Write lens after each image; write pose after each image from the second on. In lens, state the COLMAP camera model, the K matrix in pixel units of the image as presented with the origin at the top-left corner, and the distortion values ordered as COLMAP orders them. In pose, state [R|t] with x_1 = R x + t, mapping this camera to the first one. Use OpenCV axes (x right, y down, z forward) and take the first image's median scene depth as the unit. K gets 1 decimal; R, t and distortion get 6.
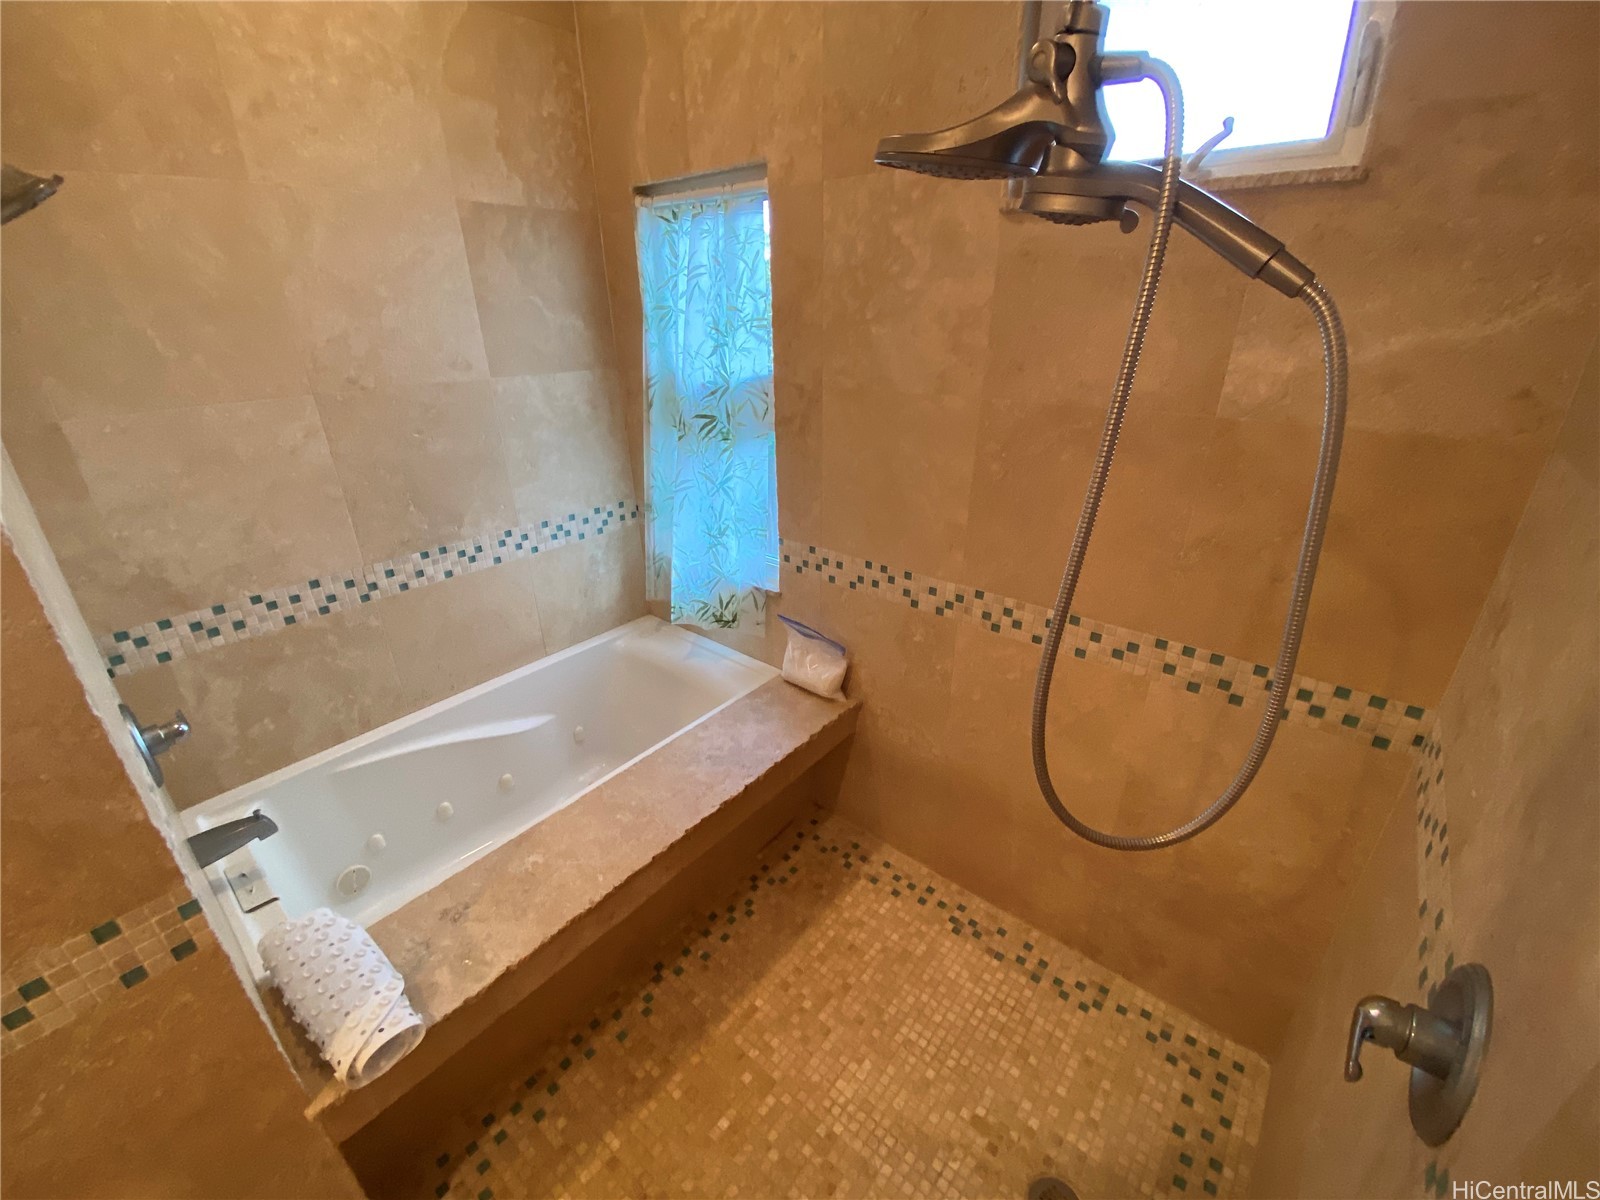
lens RADIAL K [[660.5, 0, 797.6], [0, 660.5, 599.5], [0, 0, 1]] dist [-0.003668, -0.000271]
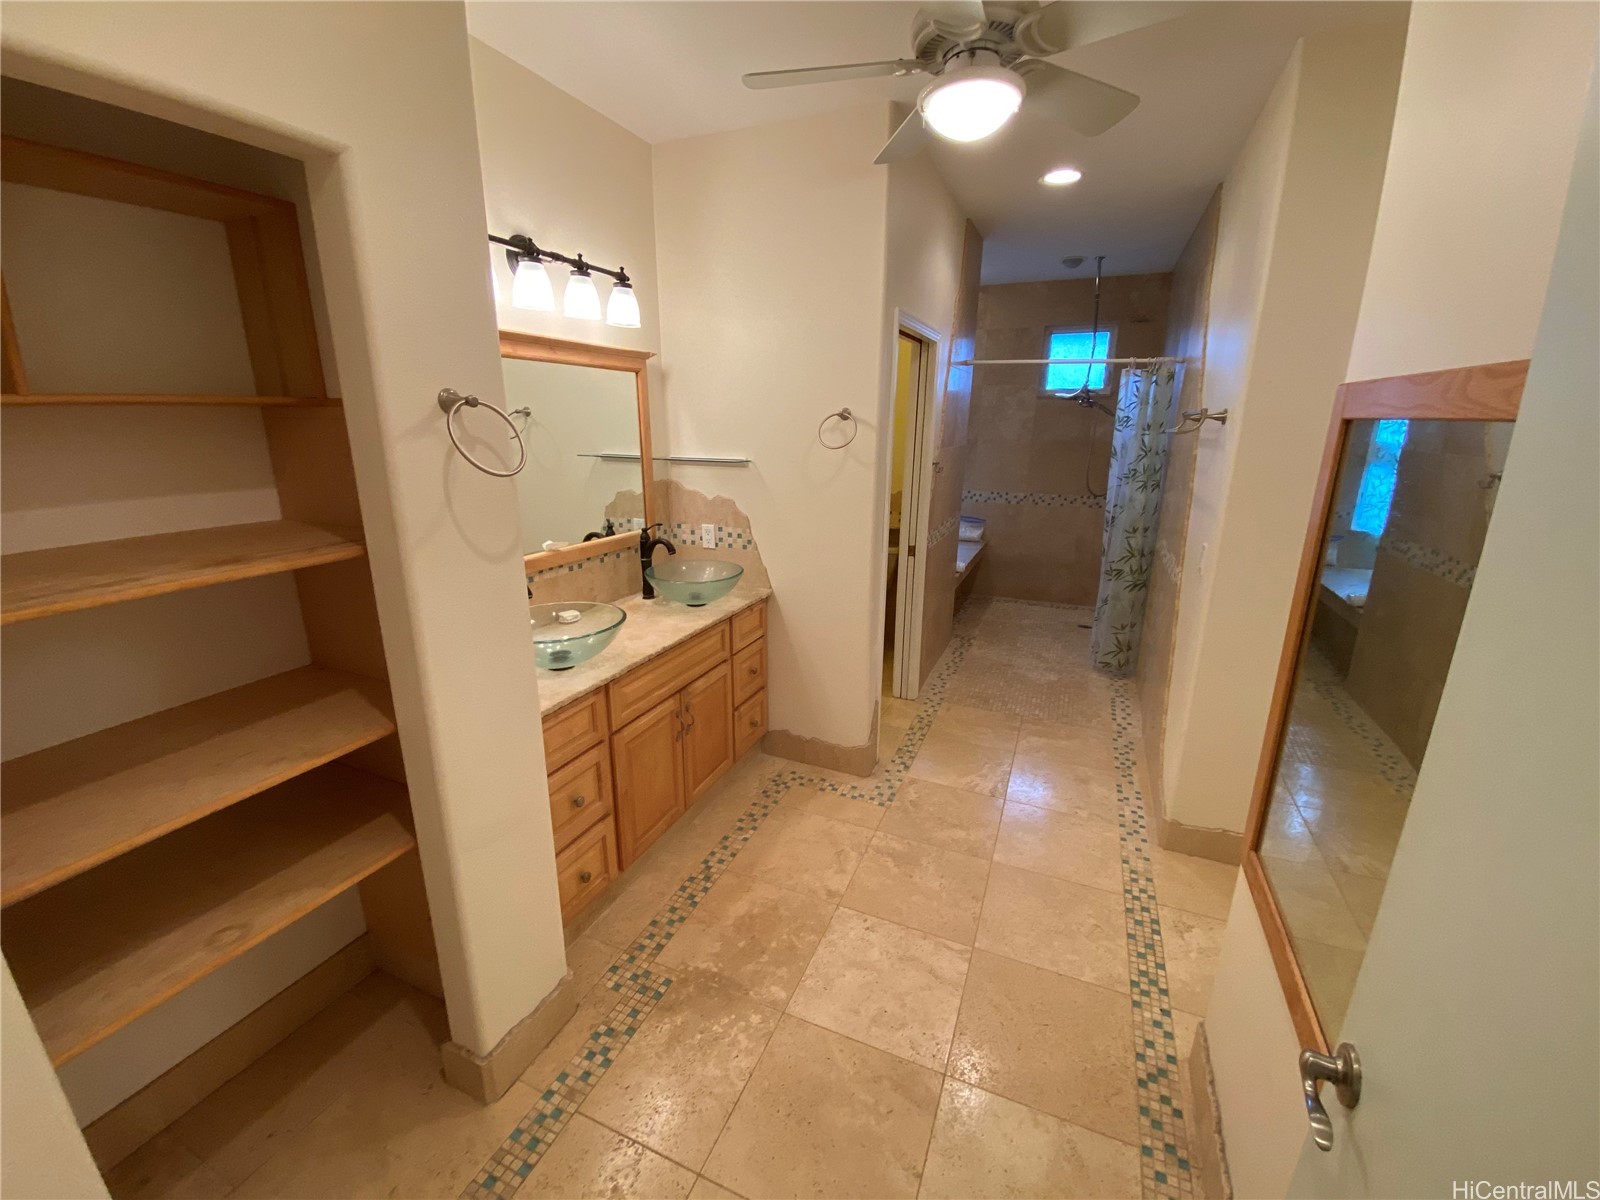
lens RADIAL K [[660.5, 0, 801.6], [0, 660.5, 597.8], [0, 0, 1]] dist [-0.003668, -0.000271]
pose [[0.970339, -0.054915, 0.235428, -1.626249], [0.087783, 0.987424, -0.131487, 0.815510], [-0.225247, 0.148253, 0.962956, -1.870572]]
